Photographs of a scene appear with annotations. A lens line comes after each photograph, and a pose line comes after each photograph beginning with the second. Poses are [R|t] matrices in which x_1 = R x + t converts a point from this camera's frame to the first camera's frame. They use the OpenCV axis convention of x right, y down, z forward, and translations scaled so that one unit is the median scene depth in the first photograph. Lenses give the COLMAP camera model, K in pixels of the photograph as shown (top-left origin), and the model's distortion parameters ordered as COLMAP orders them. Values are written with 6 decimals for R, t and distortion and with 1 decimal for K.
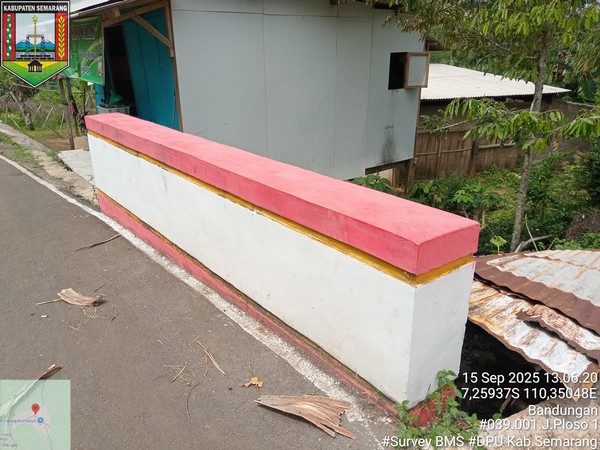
lens RADIAL K [[451.5, 0, 300.6], [0, 451.5, 226.8], [0, 0, 1]] dist [0.022730, -0.051563]
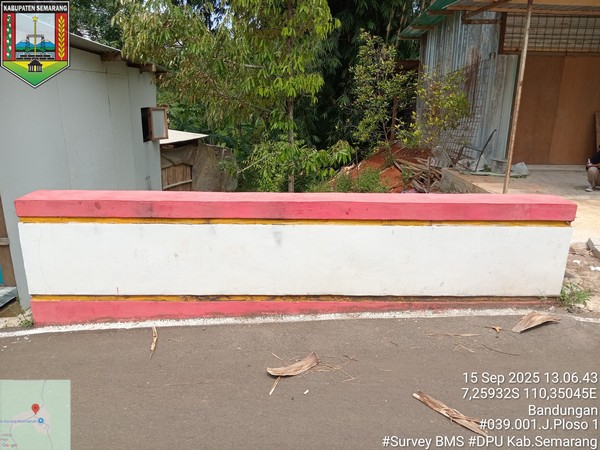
lens RADIAL K [[451.5, 0, 297.7], [0, 451.5, 223.4], [0, 0, 1]] dist [0.022730, -0.051563]
pose [[0.616151, -0.196047, 0.762839, -0.500210], [0.276161, 0.960815, 0.023868, -0.066621], [-0.737627, 0.195960, 0.646148, 0.140235]]
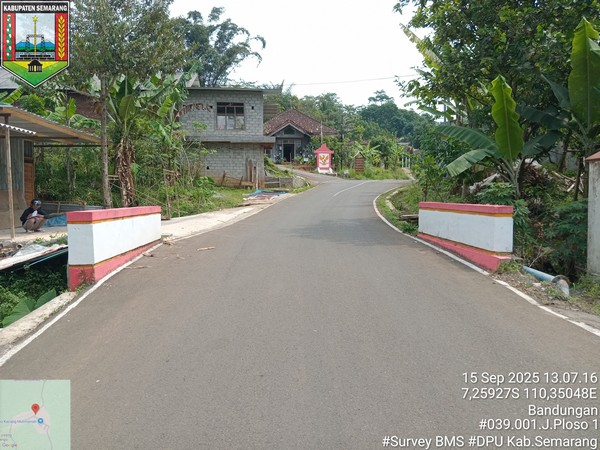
lens RADIAL K [[451.5, 0, 297.6], [0, 451.5, 227.5], [0, 0, 1]] dist [0.022730, -0.051563]
pose [[-0.815461, -0.022969, 0.578356, -1.193013], [0.230073, 0.904020, 0.360298, -0.368510], [-0.531121, 0.426873, -0.731908, 1.125176]]
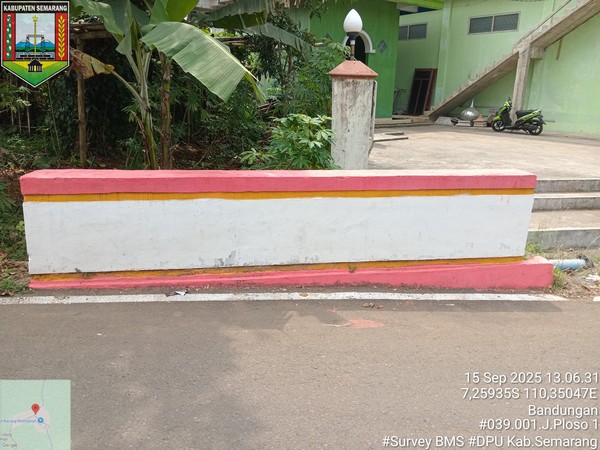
lens RADIAL K [[451.5, 0, 296.2], [0, 451.5, 224.5], [0, 0, 1]] dist [0.022730, -0.051563]
pose [[-0.478273, 0.254930, -0.840396, -0.348098], [-0.340641, 0.828171, 0.445081, -0.030150], [0.809456, 0.499144, -0.309253, 0.069860]]
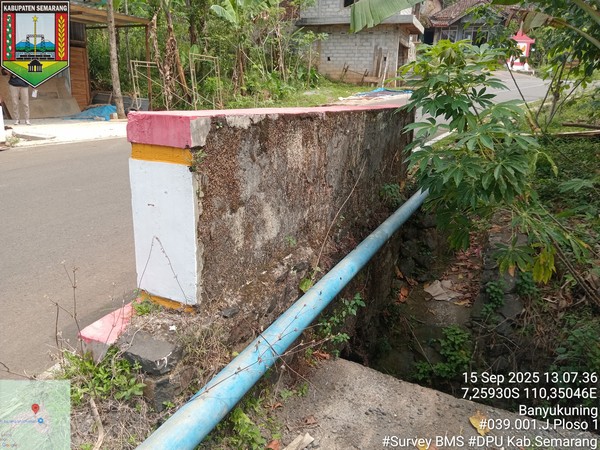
lens RADIAL K [[451.5, 0, 297.7], [0, 451.5, 226.7], [0, 0, 1]] dist [0.022730, -0.051563]
pose [[-0.466365, -0.246684, 0.849500, -1.235256], [0.306628, 0.855709, 0.416822, 0.049638], [-0.829749, 0.454872, -0.323433, 0.126210]]
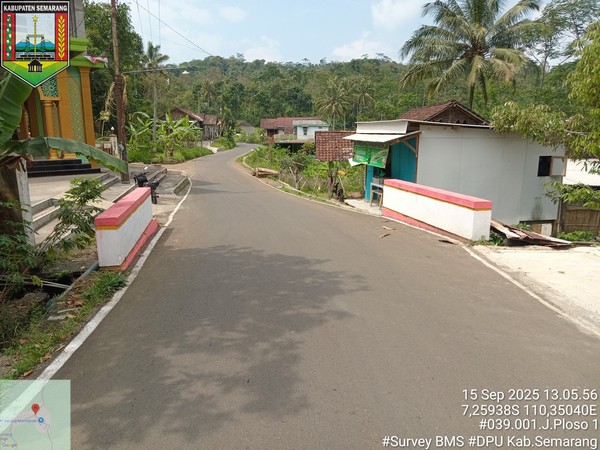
lens RADIAL K [[451.5, 0, 300.4], [0, 451.5, 224.0], [0, 0, 1]] dist [0.022730, -0.051563]
pose [[0.899638, 0.093765, -0.426451, 0.163719], [-0.167161, 0.976225, -0.137995, 0.313257], [0.403372, 0.195431, 0.893922, -1.036867]]
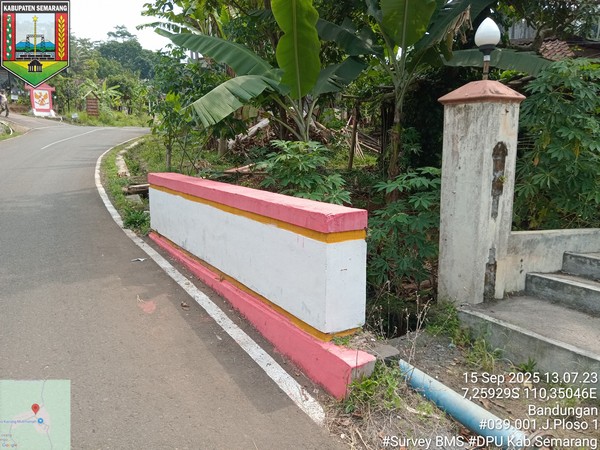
lens RADIAL K [[451.5, 0, 294.8], [0, 451.5, 223.3], [0, 0, 1]] dist [0.022730, -0.051563]
pose [[-0.995513, -0.003285, 0.094571, -0.968144], [0.047068, 0.849805, 0.524991, -0.123931], [-0.082092, 0.527087, -0.845837, 0.424138]]
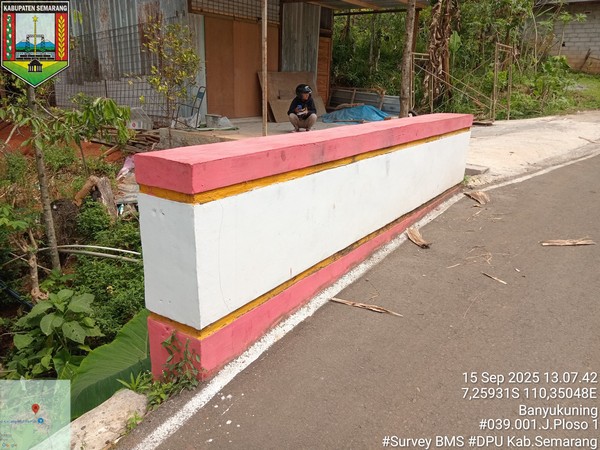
lens RADIAL K [[451.5, 0, 297.4], [0, 451.5, 228.7], [0, 0, 1]] dist [0.022730, -0.051563]
pose [[-0.273550, -0.299222, 0.914132, -0.580003], [0.338100, 0.859821, 0.382619, -0.207409], [-0.900477, 0.413733, -0.134037, 0.655711]]
